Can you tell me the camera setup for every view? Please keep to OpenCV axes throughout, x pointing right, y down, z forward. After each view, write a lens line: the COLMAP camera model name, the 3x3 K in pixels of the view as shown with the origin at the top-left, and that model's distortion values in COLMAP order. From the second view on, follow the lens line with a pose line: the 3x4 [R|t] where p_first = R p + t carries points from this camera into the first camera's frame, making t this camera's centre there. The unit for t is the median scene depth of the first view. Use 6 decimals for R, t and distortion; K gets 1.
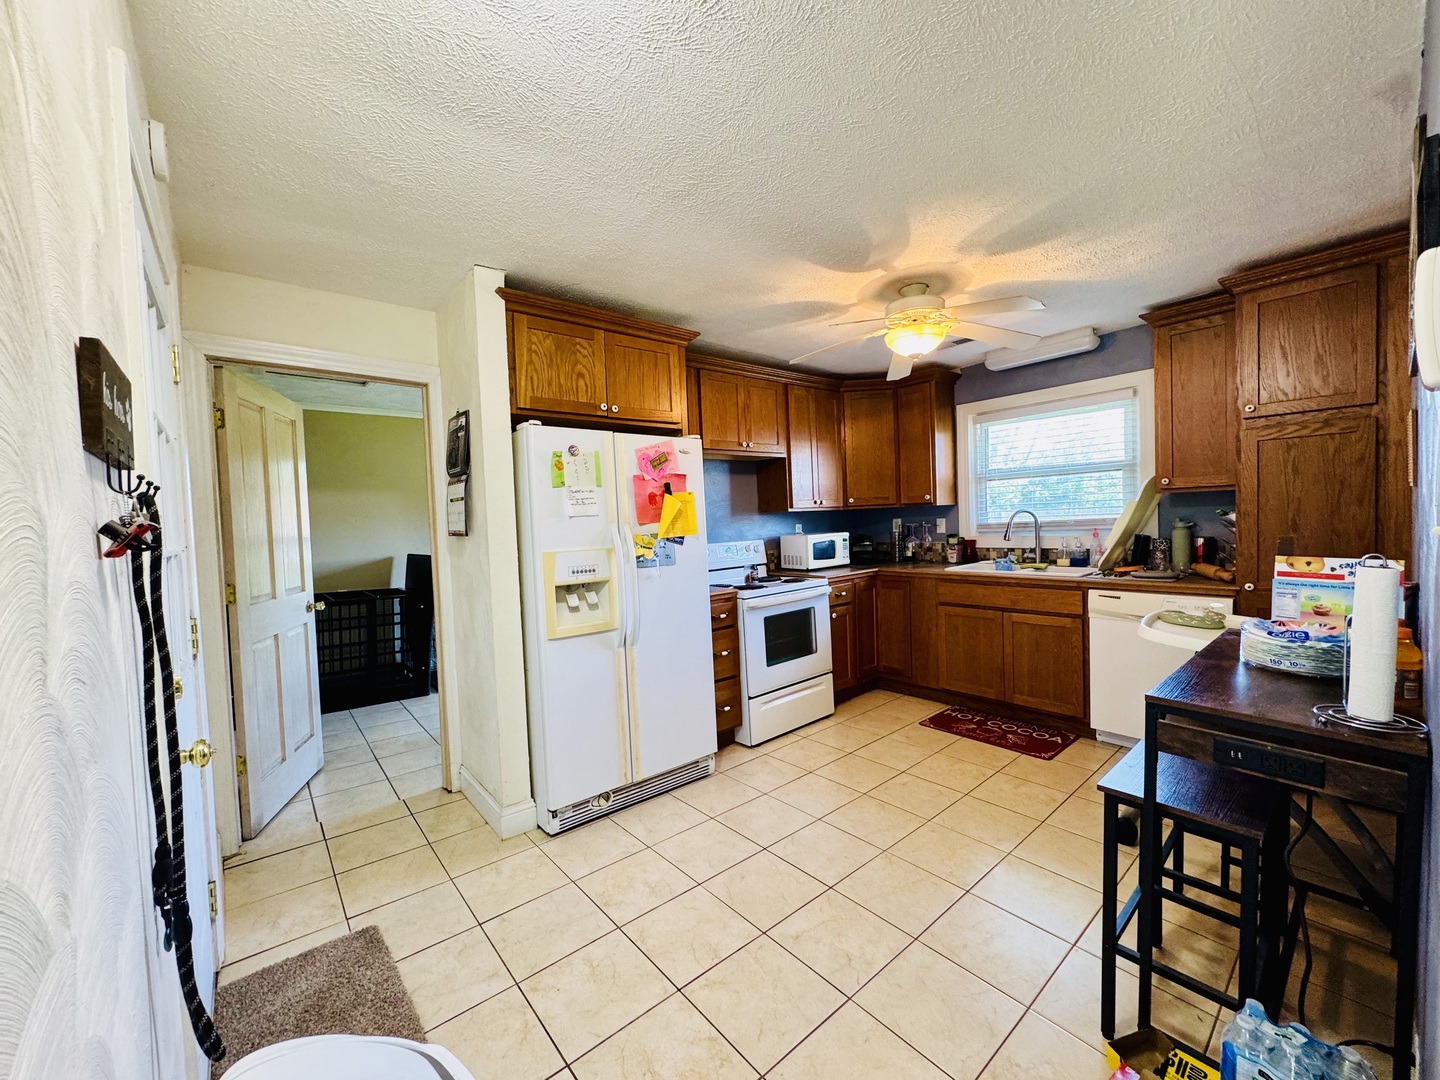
lens RADIAL K [[574.0, 0, 717.6], [0, 574.0, 541.5], [0, 0, 1]] dist [-0.003635, 0.000780]
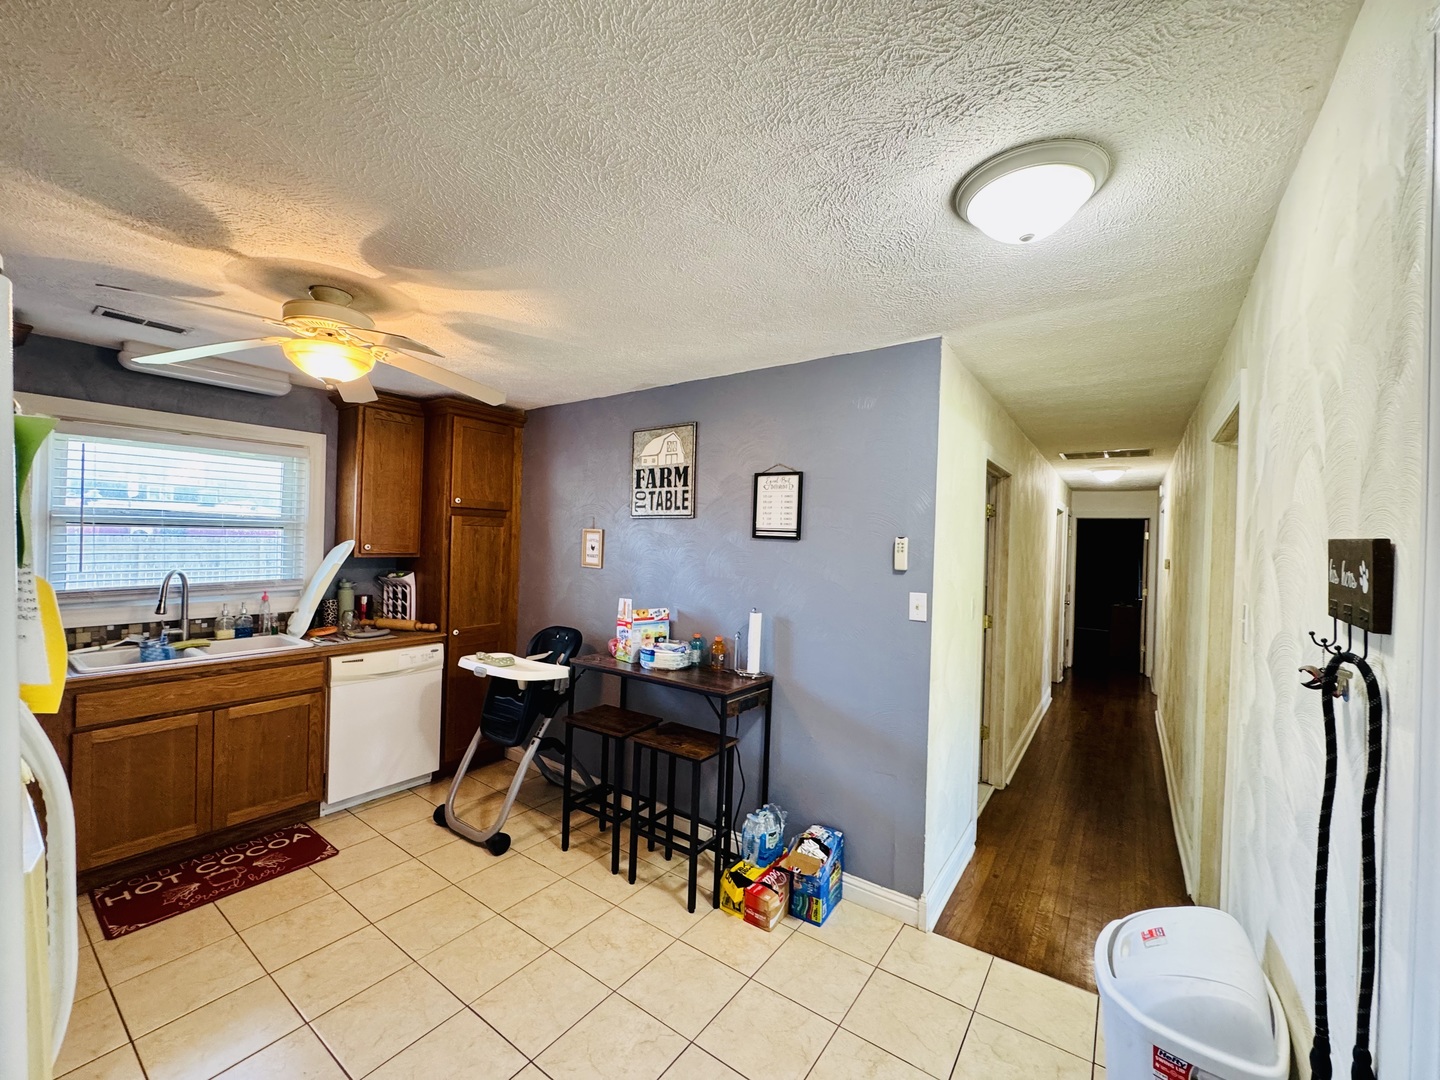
lens RADIAL K [[574.0, 0, 722.7], [0, 574.0, 541.9], [0, 0, 1]] dist [-0.003635, 0.000780]
pose [[-0.255556, 0.028688, 0.966368, -0.407661], [0.020345, 0.999498, -0.024291, -0.066758], [-0.966580, 0.013453, -0.256012, 0.557420]]
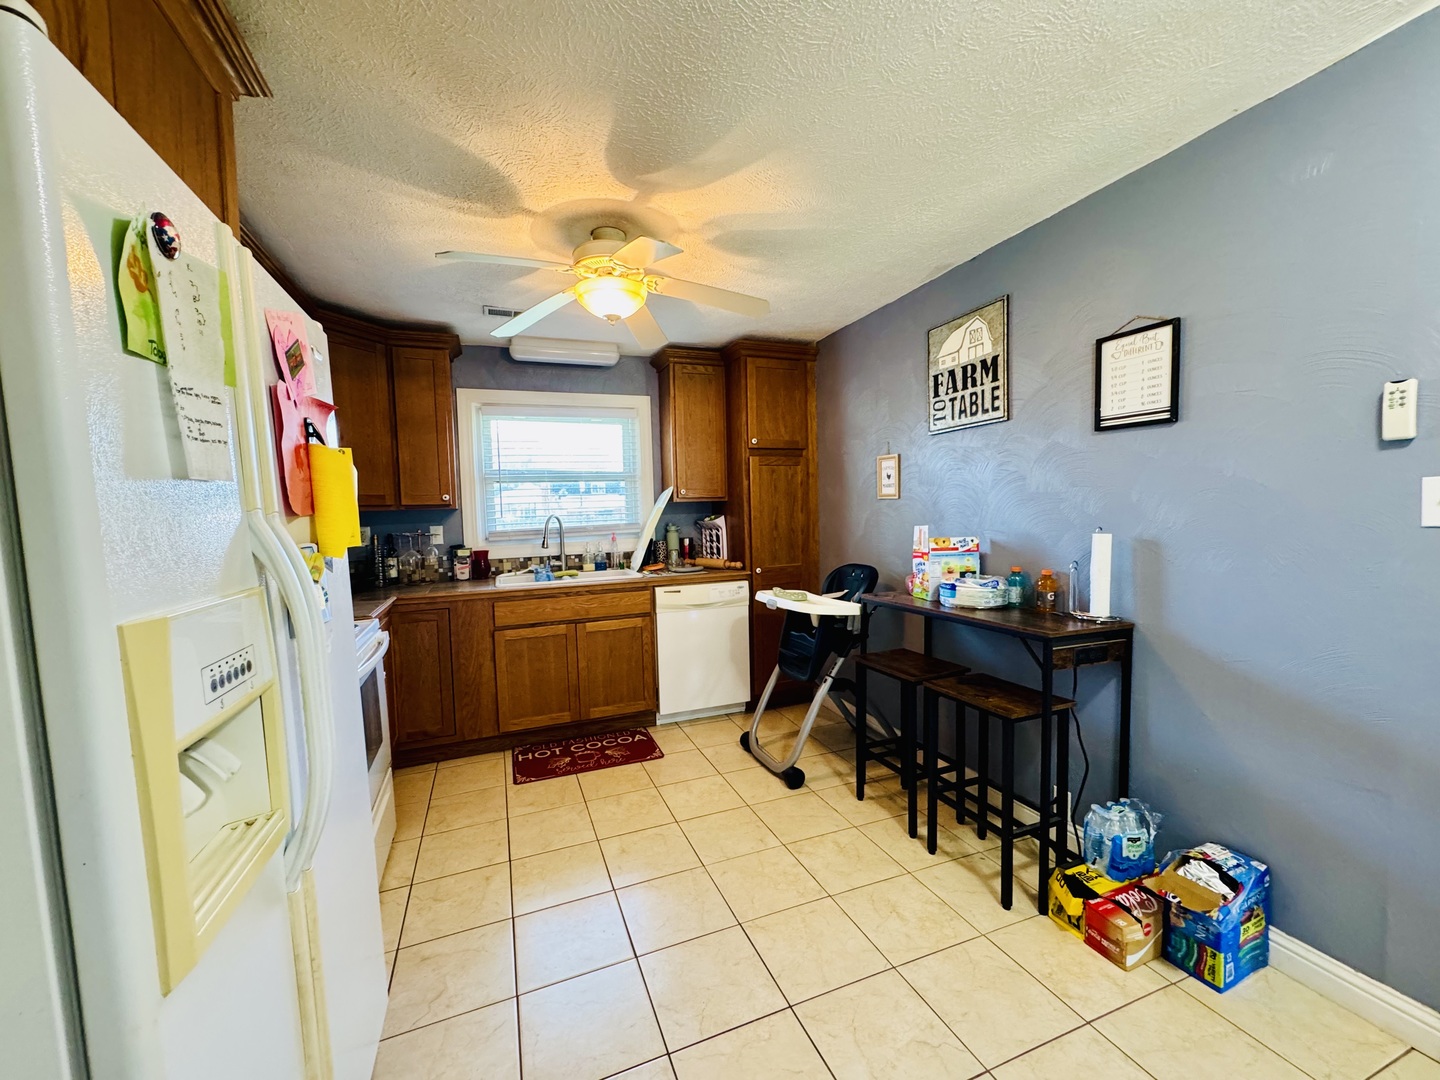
lens RADIAL K [[574.0, 0, 720.2], [0, 574.0, 541.6], [0, 0, 1]] dist [-0.003635, 0.000780]
pose [[0.315475, -0.022014, 0.948678, -0.308931], [0.054043, 0.998525, 0.005198, -0.001822], [-0.947394, 0.049630, 0.316200, 0.490513]]
